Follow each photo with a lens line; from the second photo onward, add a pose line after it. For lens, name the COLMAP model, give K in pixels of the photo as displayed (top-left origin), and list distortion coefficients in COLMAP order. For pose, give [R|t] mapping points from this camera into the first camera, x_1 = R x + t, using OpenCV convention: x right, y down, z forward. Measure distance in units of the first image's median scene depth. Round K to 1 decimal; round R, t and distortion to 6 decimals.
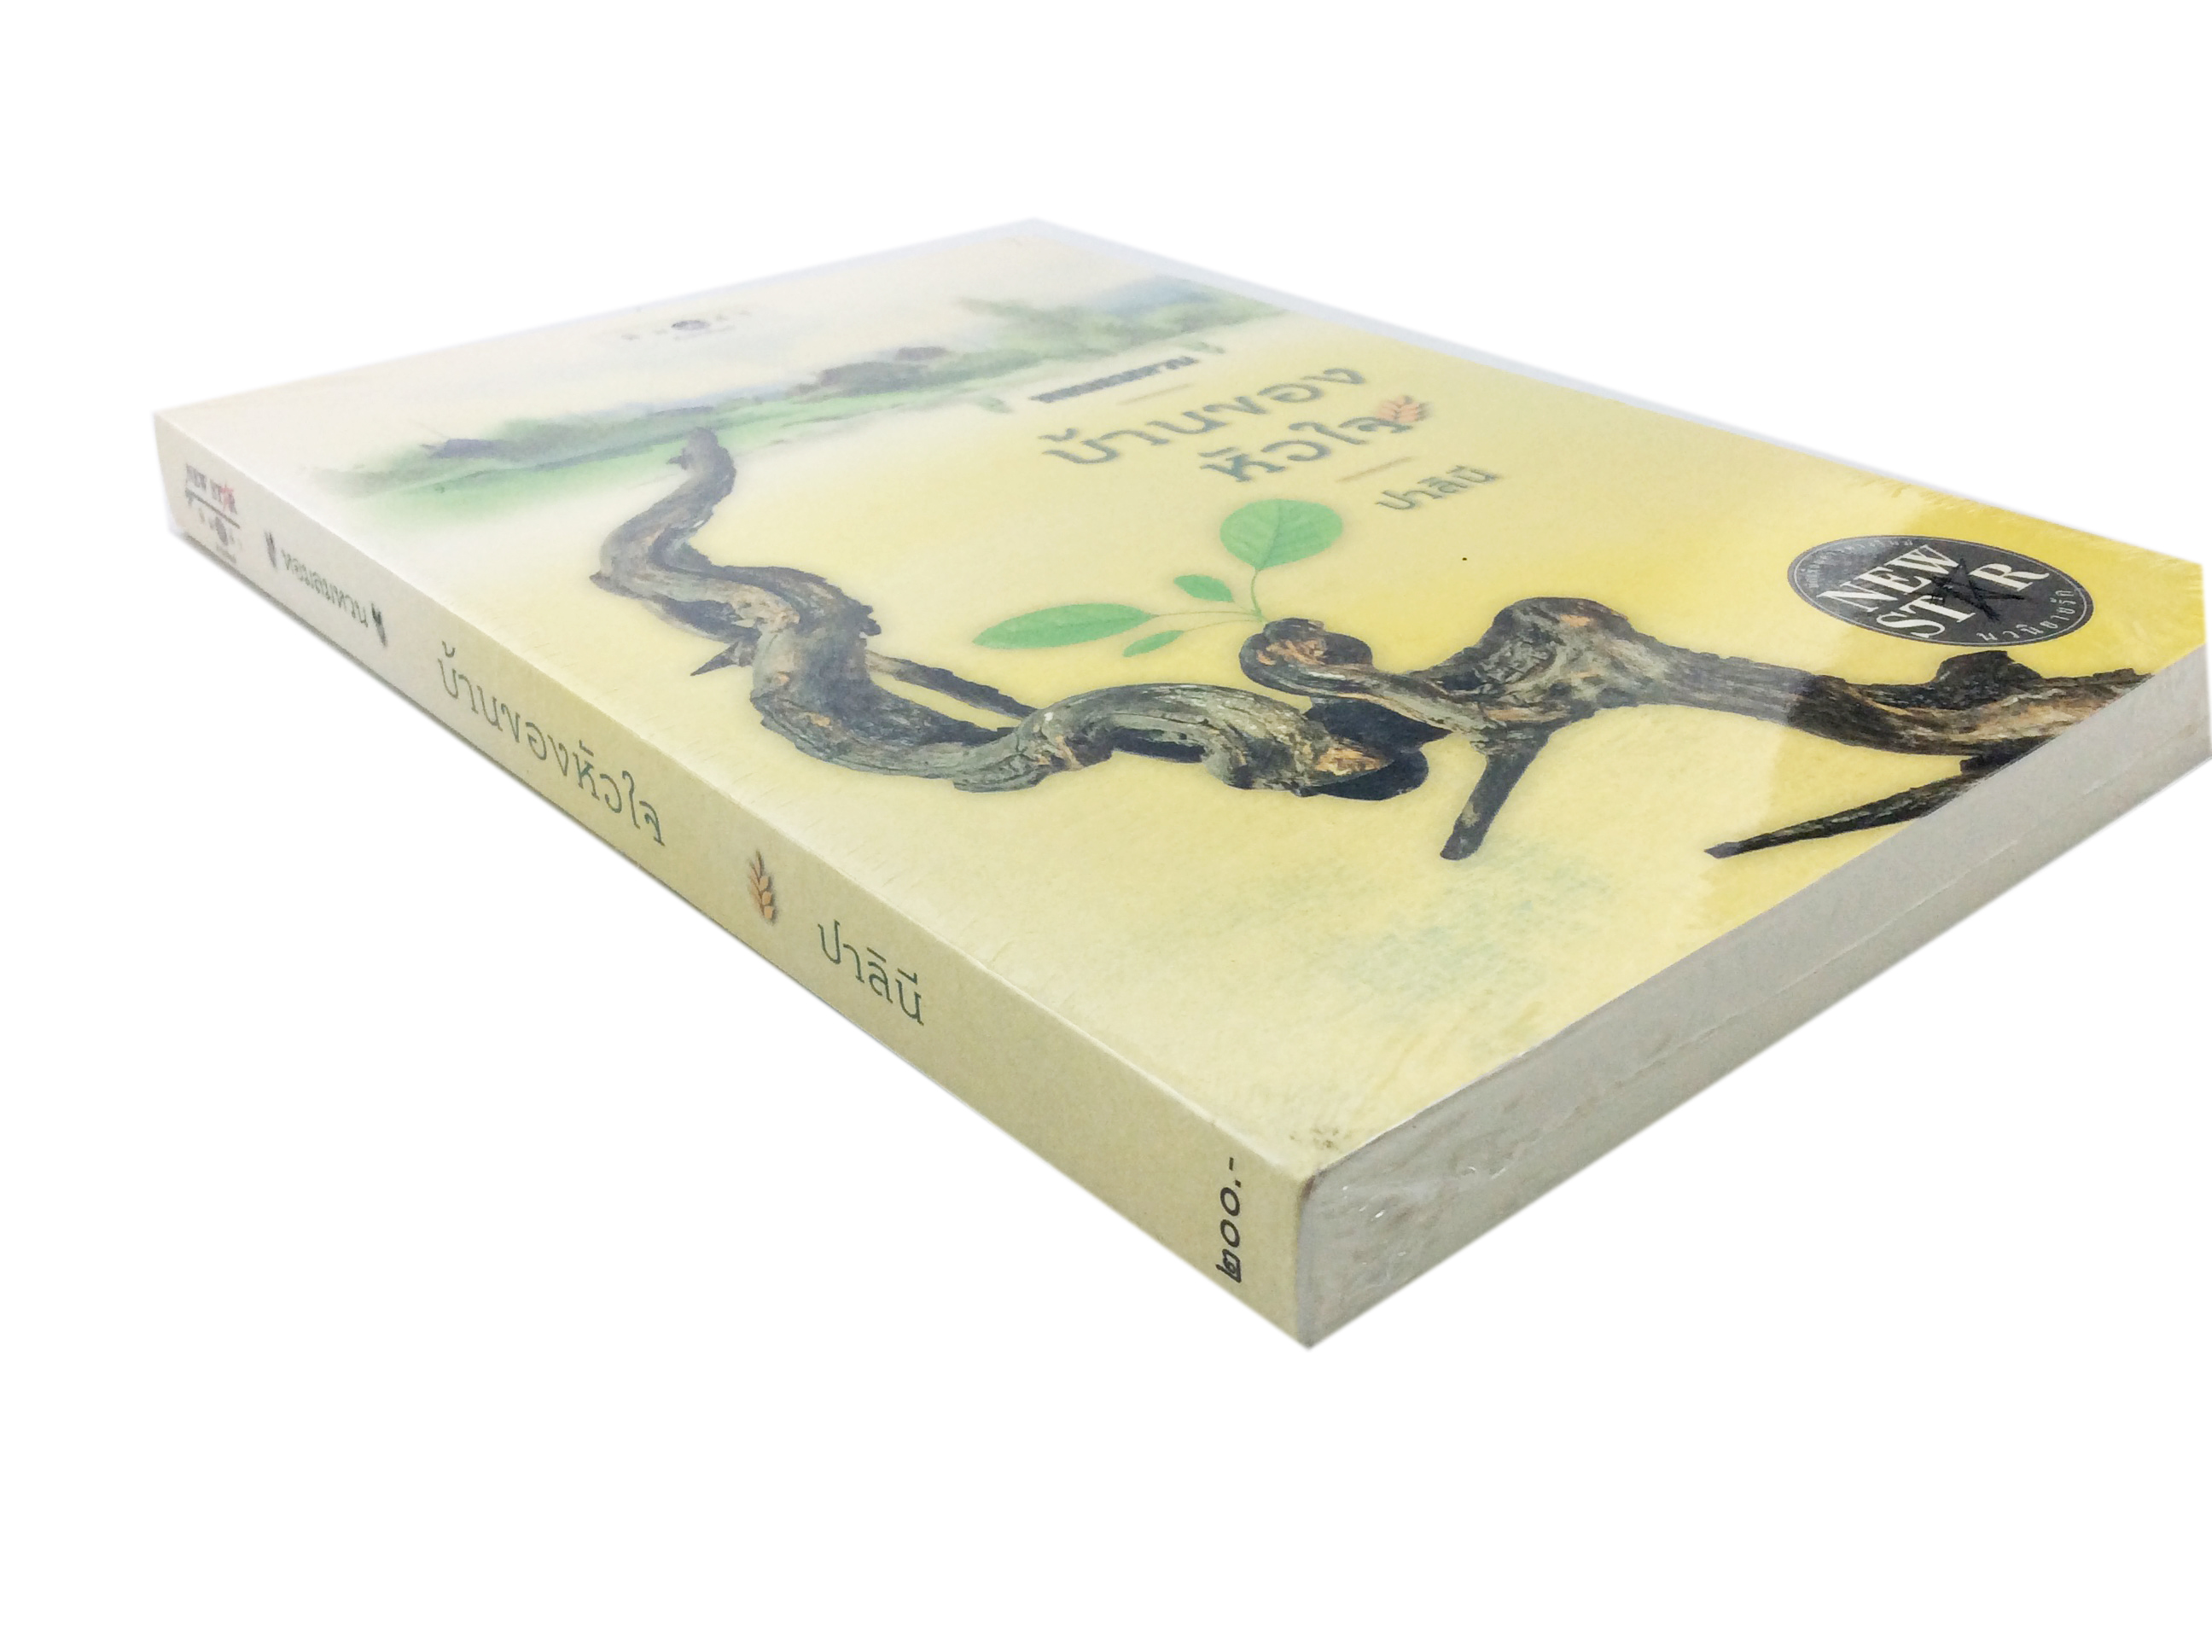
lens RADIAL K [[2072.6, 0, 1106.0], [0, 2072.6, 826.0], [0, 0, 1]] dist [0.135545, -0.456795]
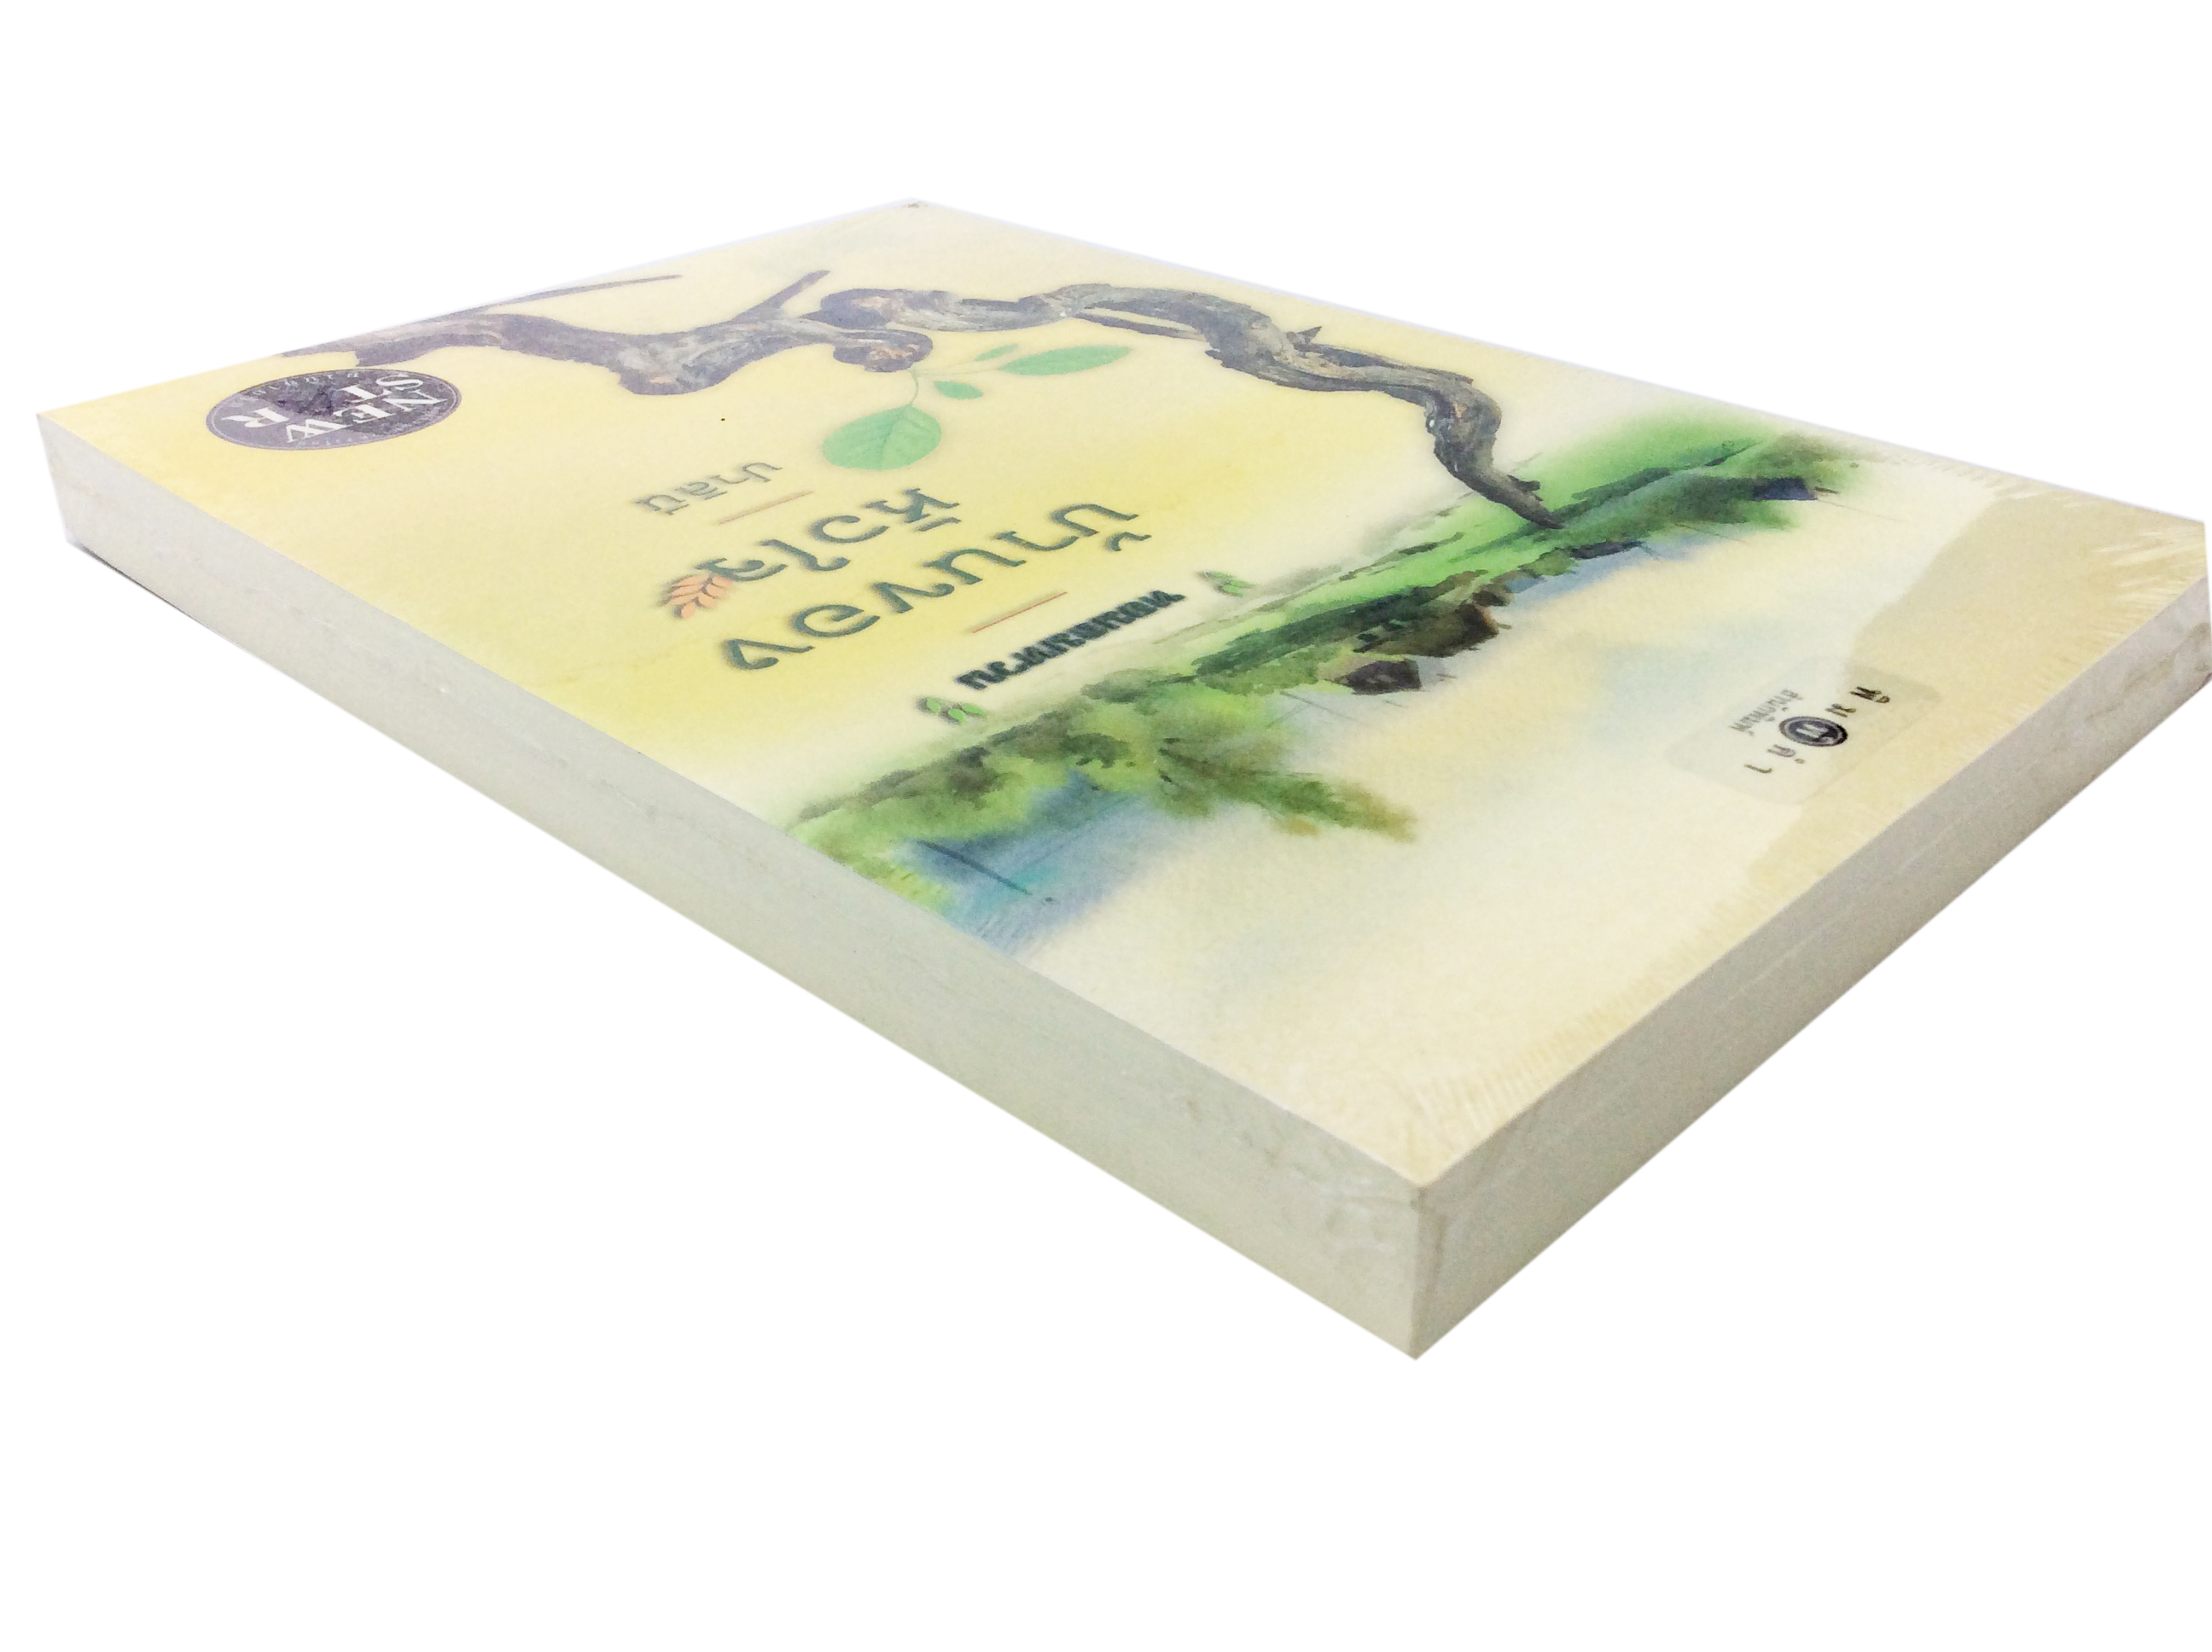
lens RADIAL K [[2072.6, 0, 1106.0], [0, 2072.6, 826.0], [0, 0, 1]] dist [0.135545, -0.456795]
pose [[-0.995662, 0.054378, -0.075502, 0.059969], [-0.037291, 0.510224, 0.859233, -0.922480], [0.085246, 0.858321, -0.505983, 1.654830]]
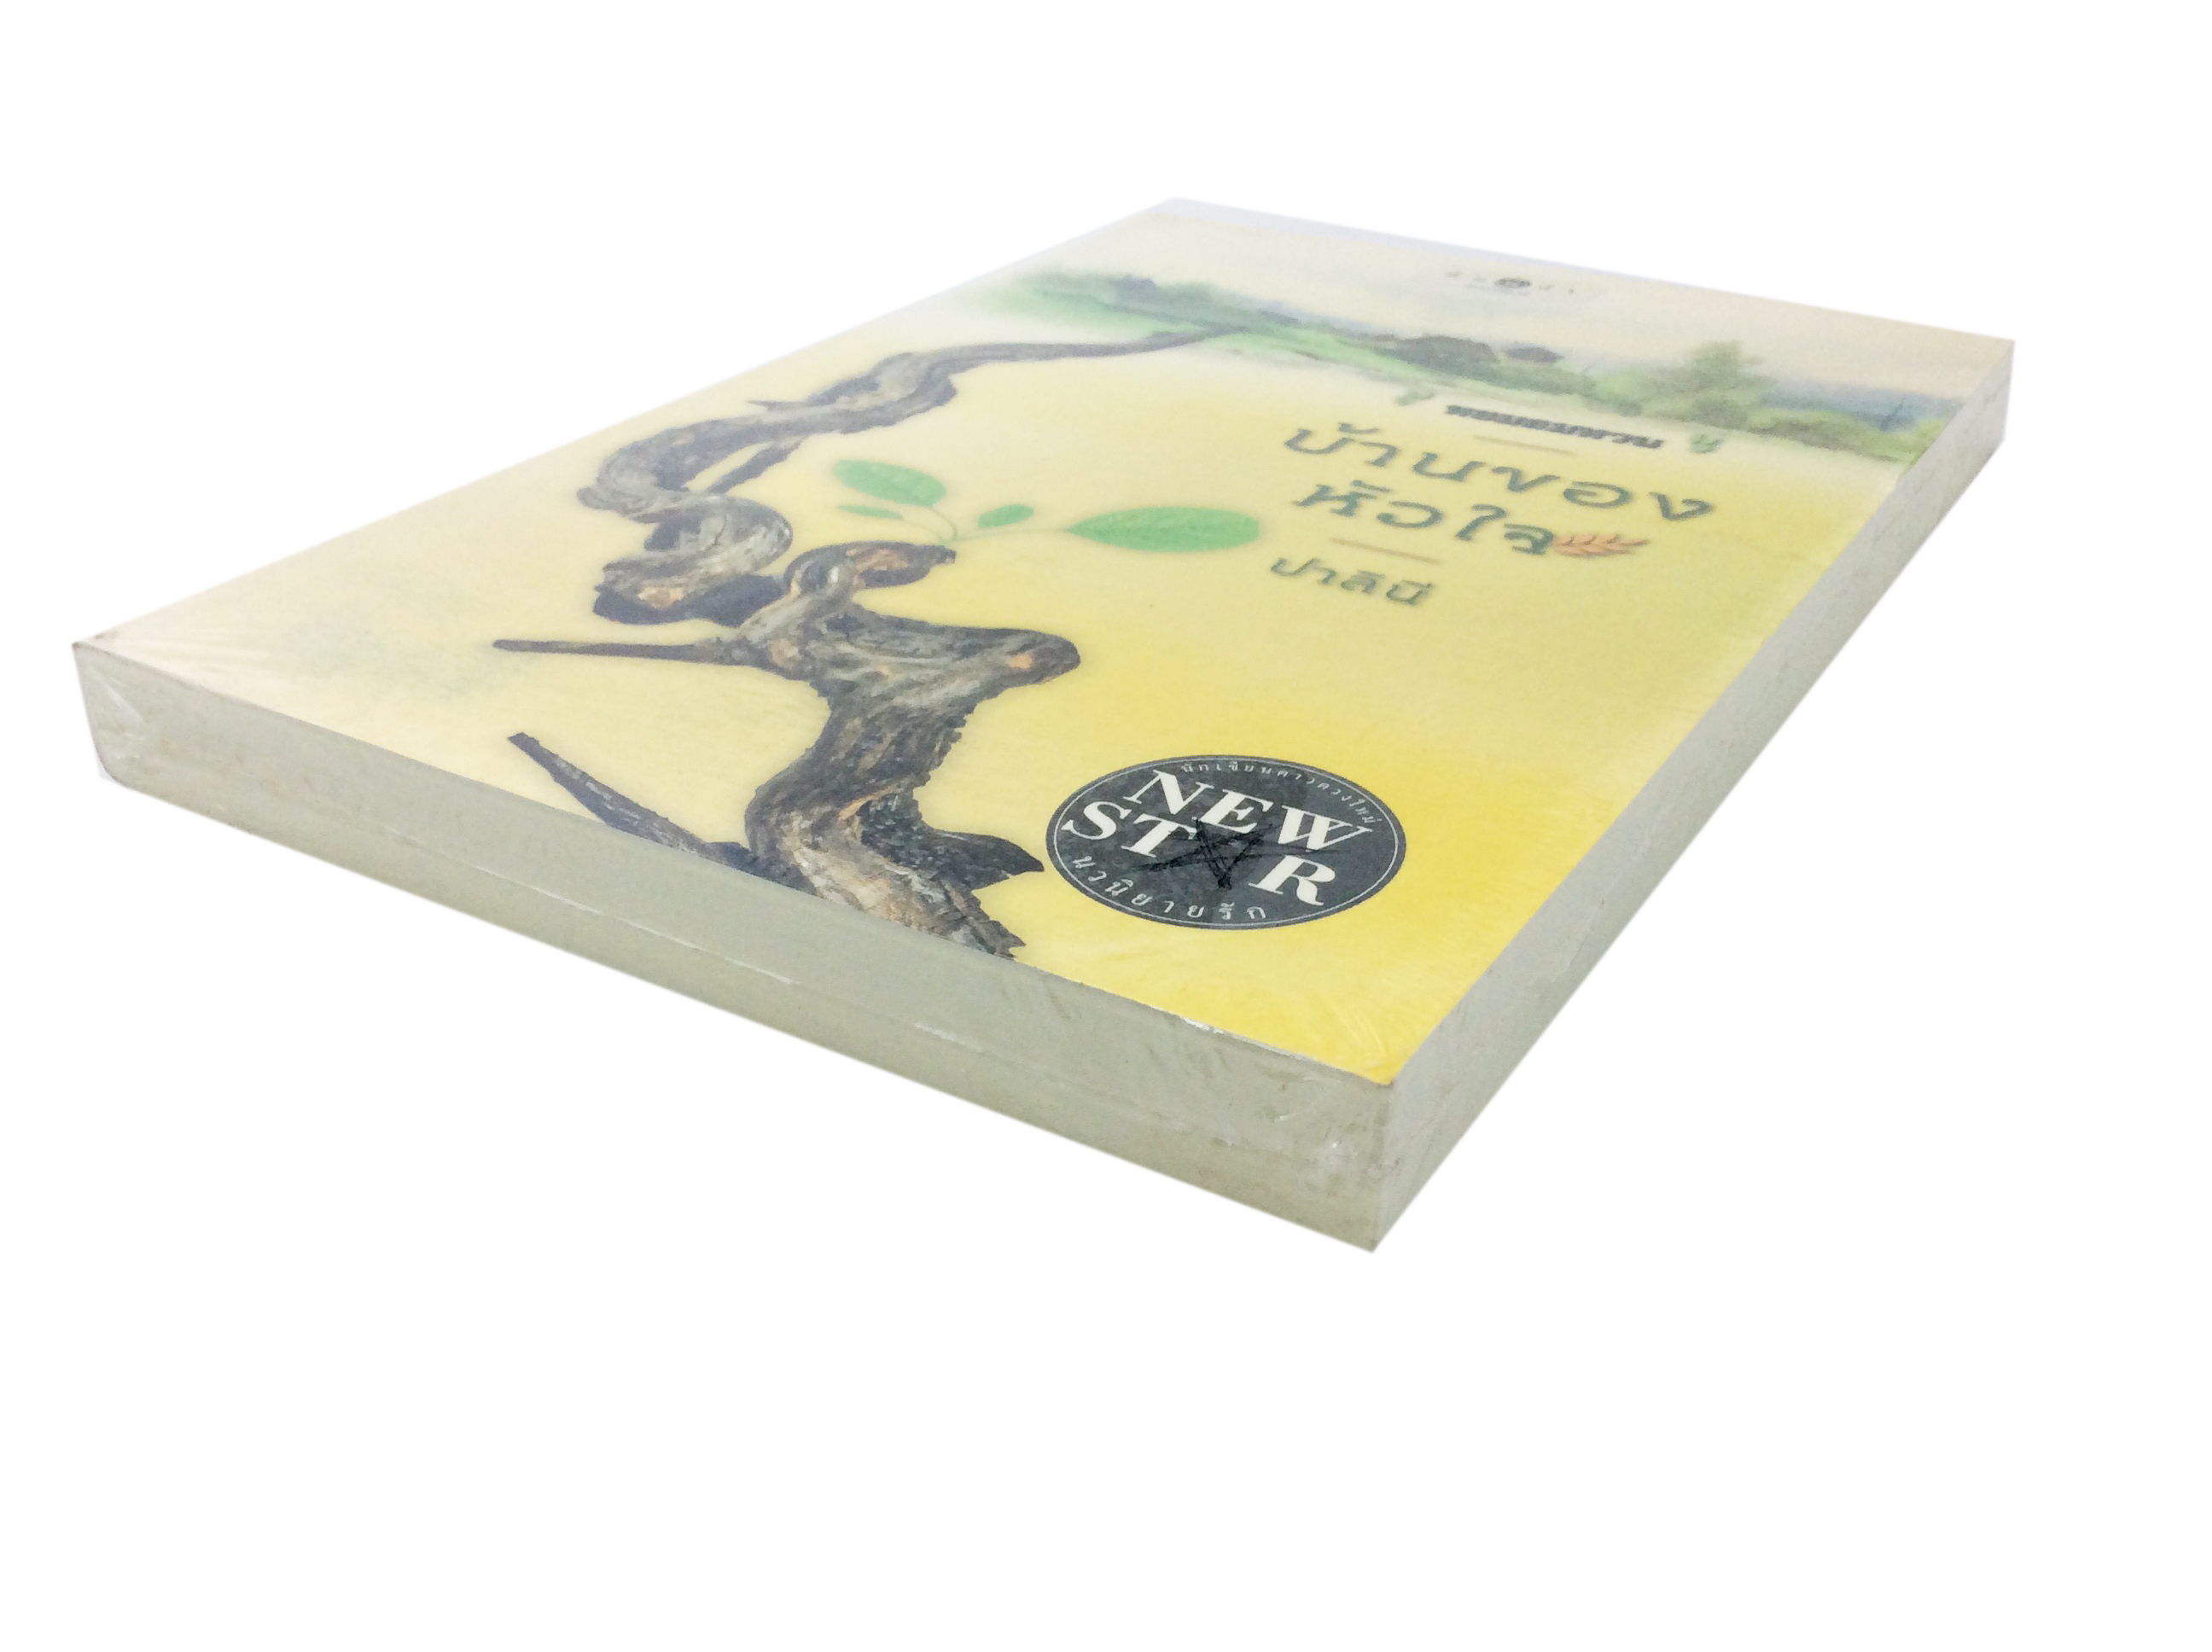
lens RADIAL K [[2072.6, 0, 1106.0], [0, 2072.6, 826.0], [0, 0, 1]] dist [0.135545, -0.456795]
pose [[0.297612, 0.473679, -0.828888, 0.938204], [-0.461375, 0.831471, 0.309498, -0.308226], [0.835799, 0.290318, 0.465999, 0.531208]]
